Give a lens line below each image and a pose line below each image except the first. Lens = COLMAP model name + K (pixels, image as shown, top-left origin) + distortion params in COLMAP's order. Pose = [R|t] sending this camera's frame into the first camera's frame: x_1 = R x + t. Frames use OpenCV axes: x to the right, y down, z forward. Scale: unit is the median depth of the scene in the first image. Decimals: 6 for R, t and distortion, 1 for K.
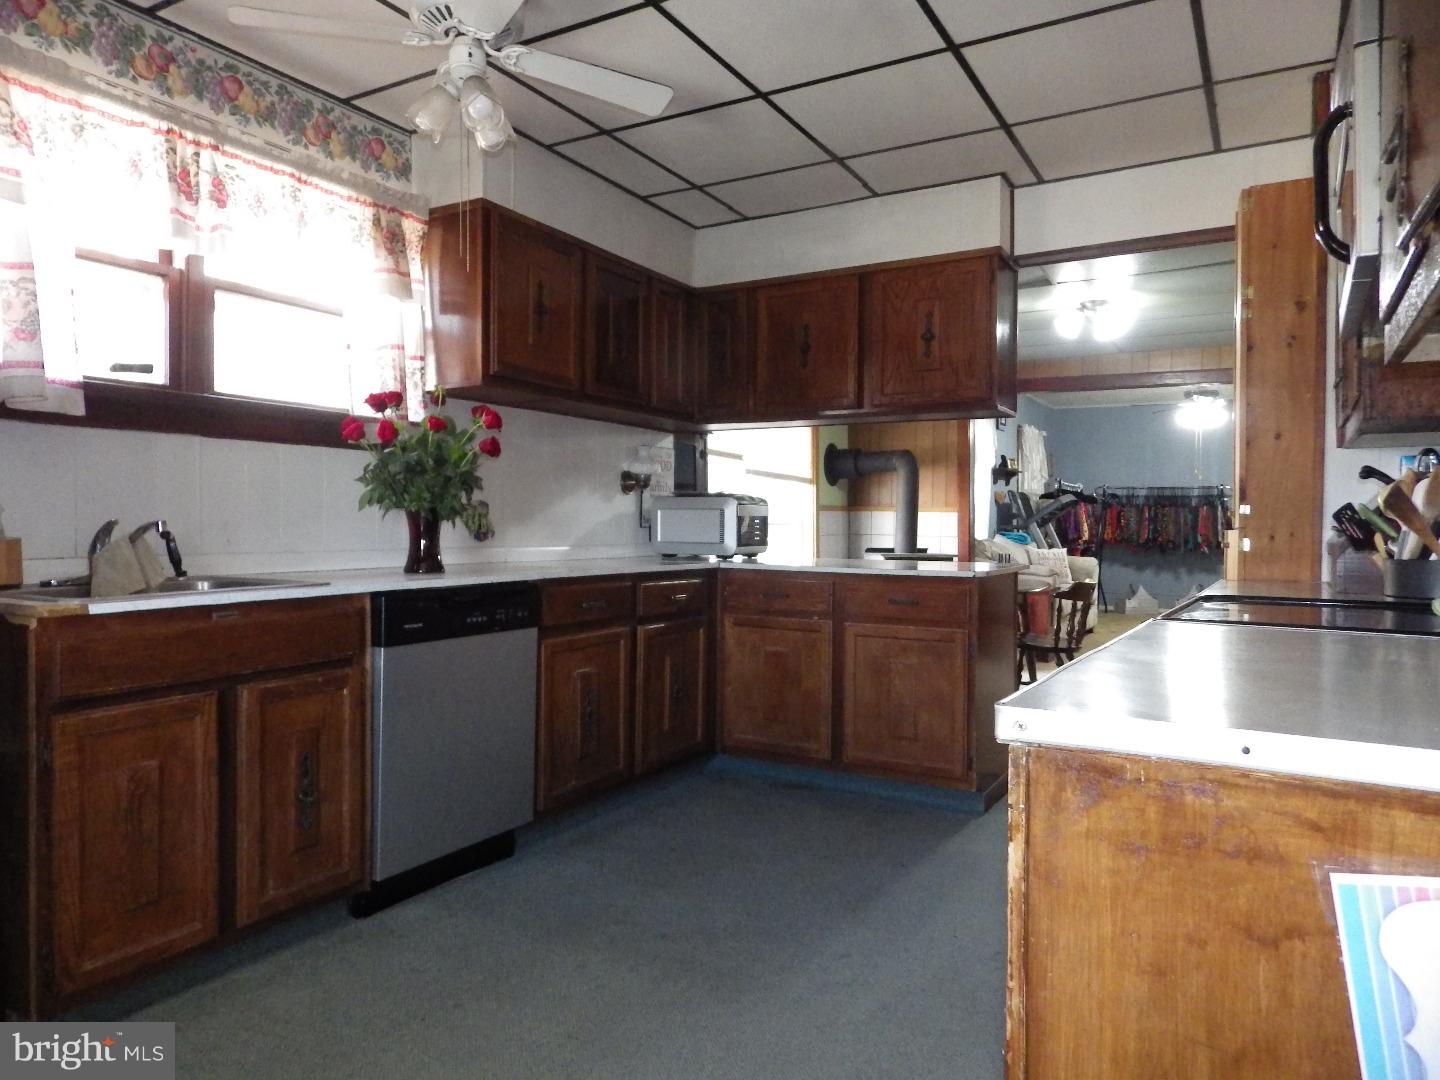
lens RADIAL K [[957.2, 0, 725.1], [0, 957.2, 534.0], [0, 0, 1]] dist [-0.000031, -0.000607]
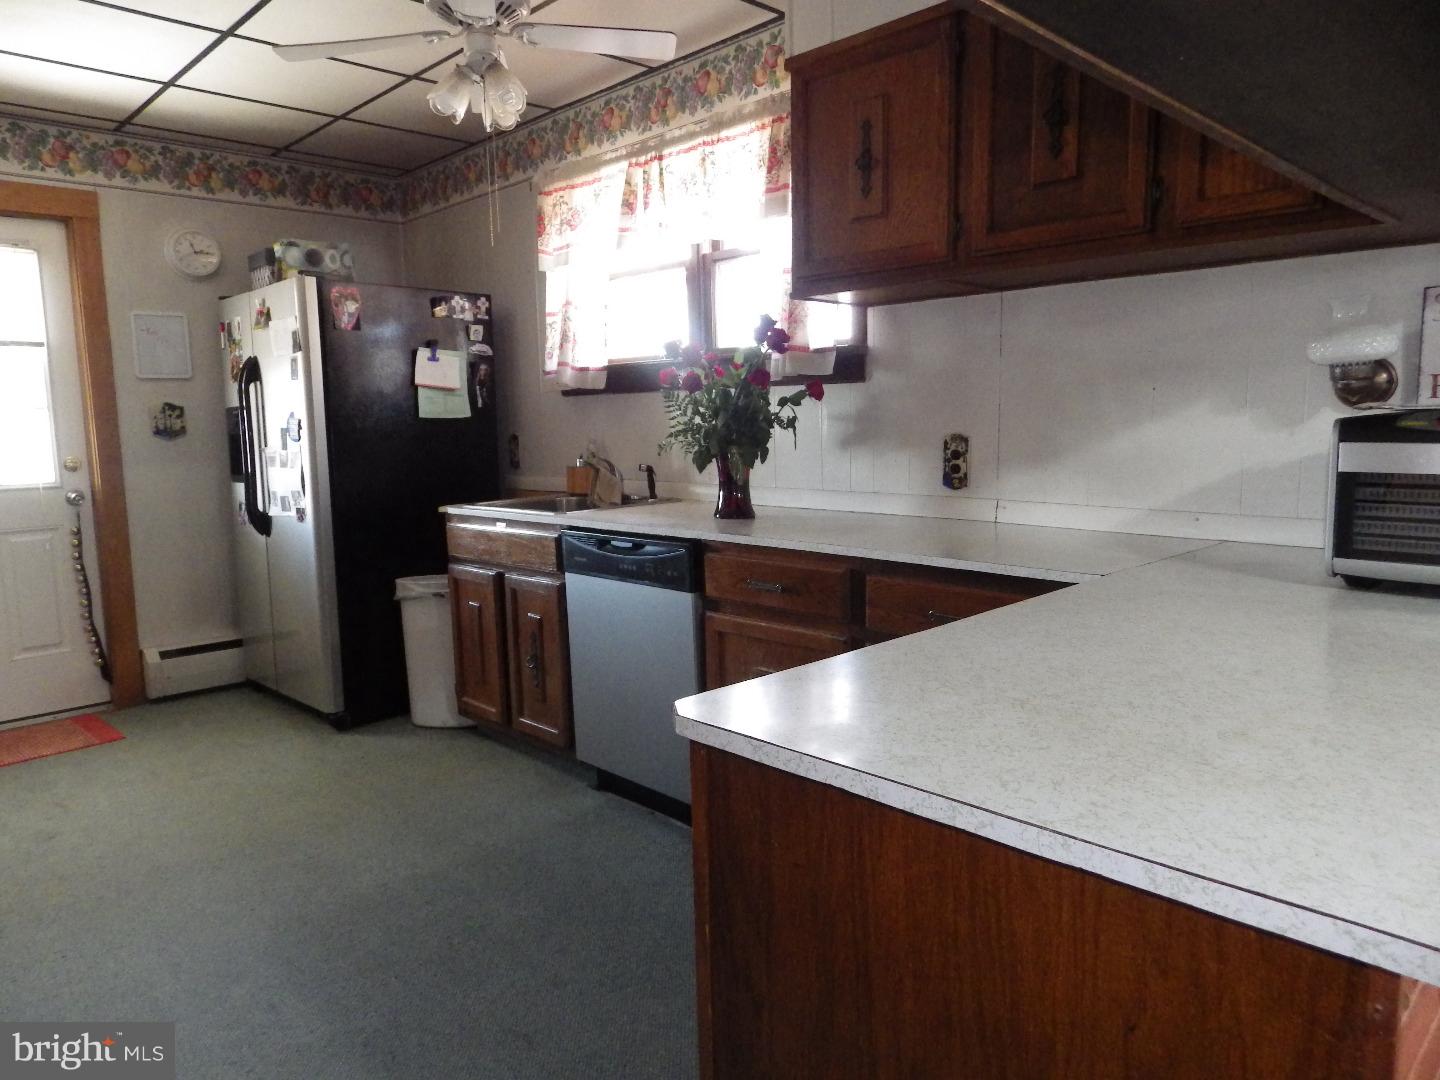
lens RADIAL K [[957.2, 0, 725.1], [0, 957.2, 534.0], [0, 0, 1]] dist [-0.000031, -0.000607]
pose [[-0.255923, 0.117600, -0.959517, 0.681409], [0.007658, 0.992788, 0.119636, -0.064289], [0.966667, 0.023269, -0.254978, 1.385782]]
